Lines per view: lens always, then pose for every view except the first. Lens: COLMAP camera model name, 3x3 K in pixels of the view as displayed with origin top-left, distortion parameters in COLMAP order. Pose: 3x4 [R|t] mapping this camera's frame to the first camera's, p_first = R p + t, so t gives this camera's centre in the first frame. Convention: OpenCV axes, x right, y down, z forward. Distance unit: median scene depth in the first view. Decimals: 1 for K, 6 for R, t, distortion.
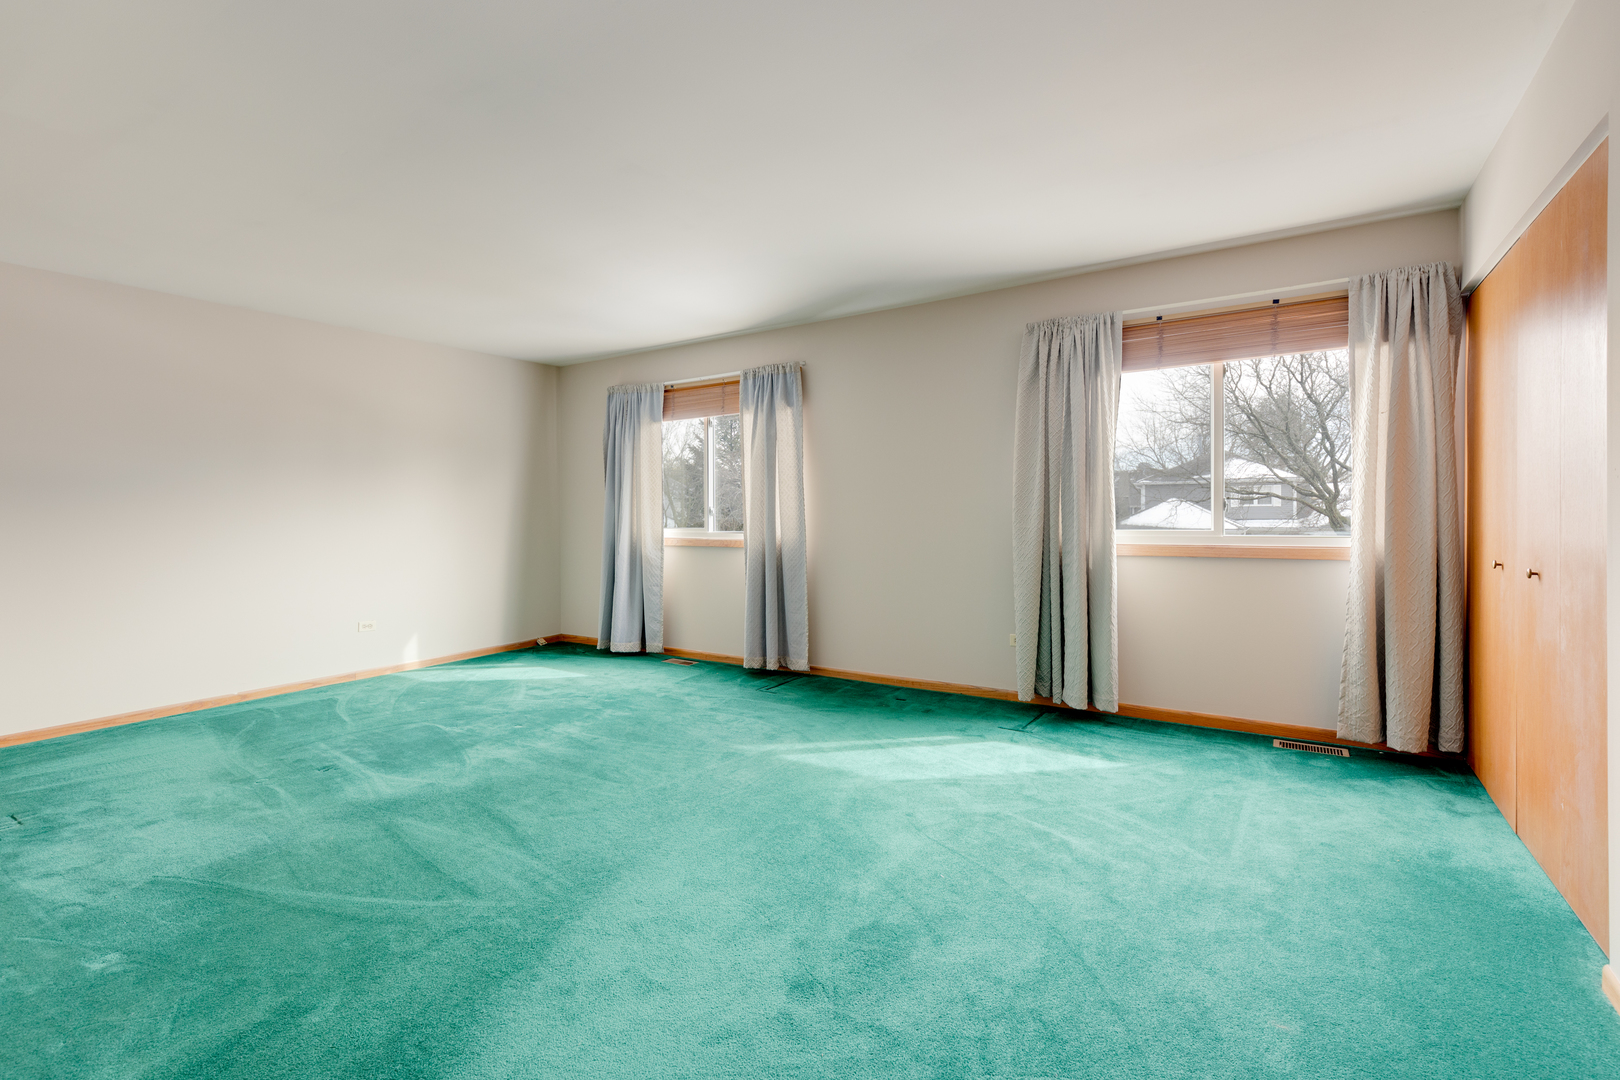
lens RADIAL K [[739.4, 0, 812.5], [0, 739.4, 510.9], [0, 0, 1]] dist [-0.001300, -0.000124]
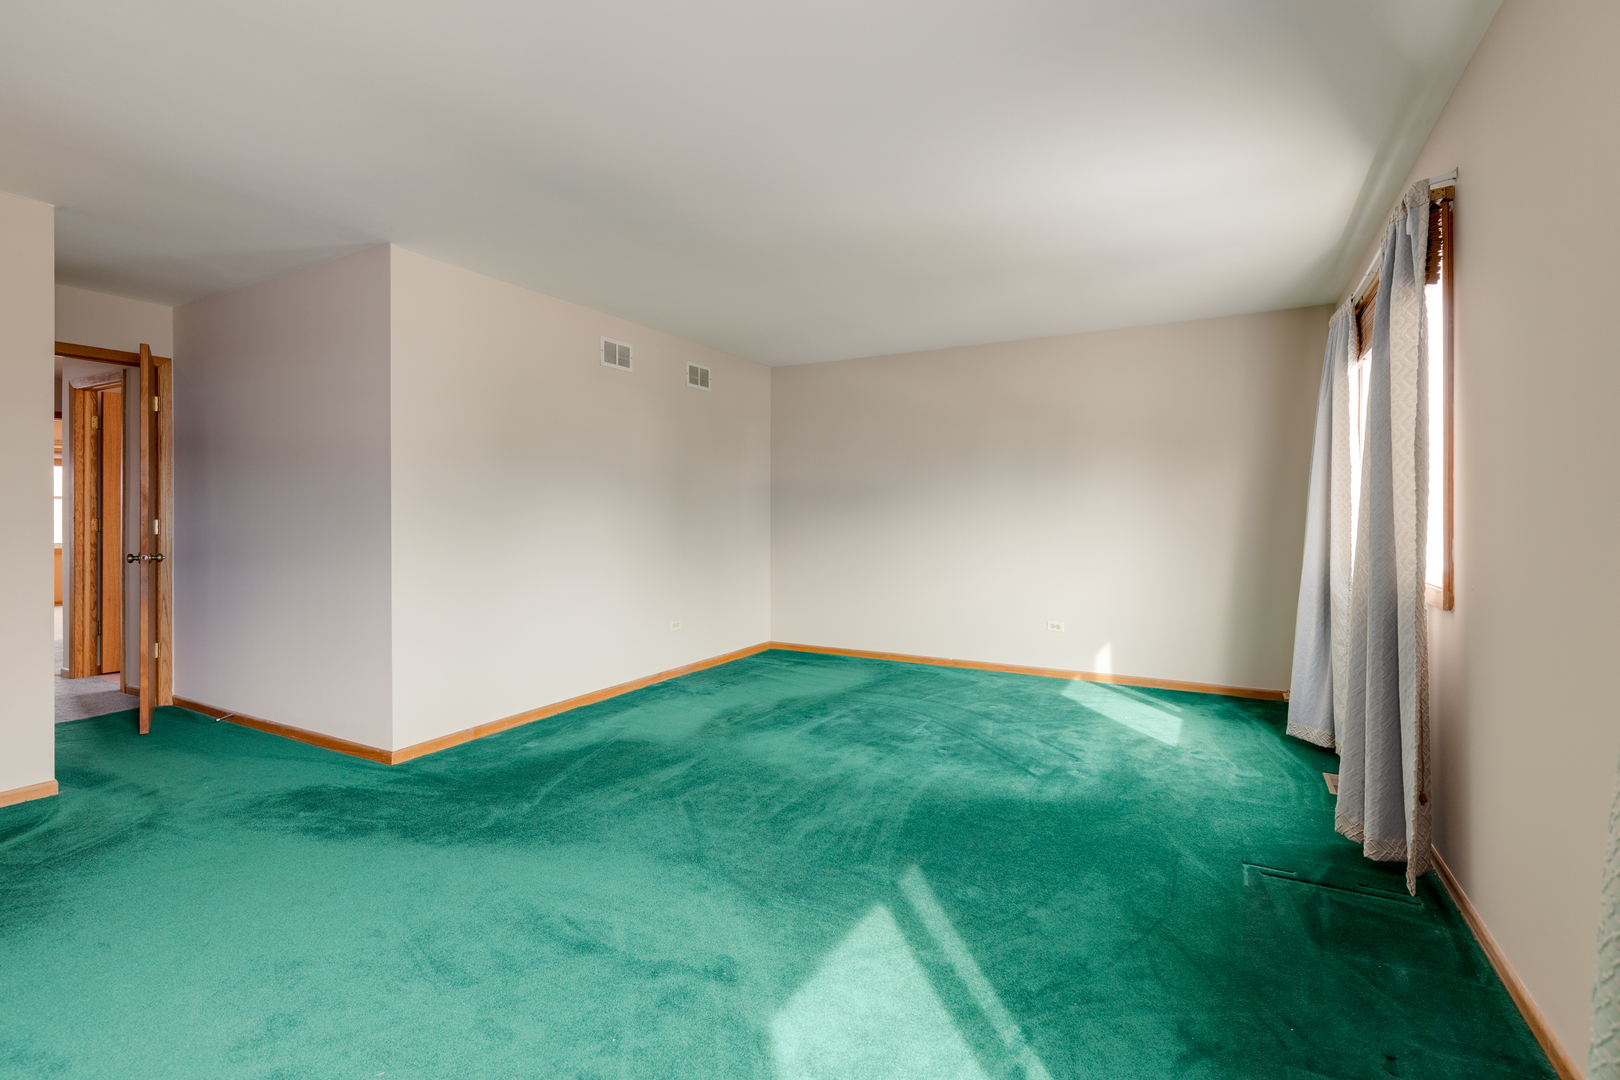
lens RADIAL K [[739.4, 0, 812.5], [0, 739.4, 510.9], [0, 0, 1]] dist [-0.001300, -0.000124]
pose [[0.074911, 0.004133, -0.997182, 0.538375], [-0.005273, 0.999979, 0.003749, -0.005765], [0.997176, 0.004977, 0.074931, 0.843238]]
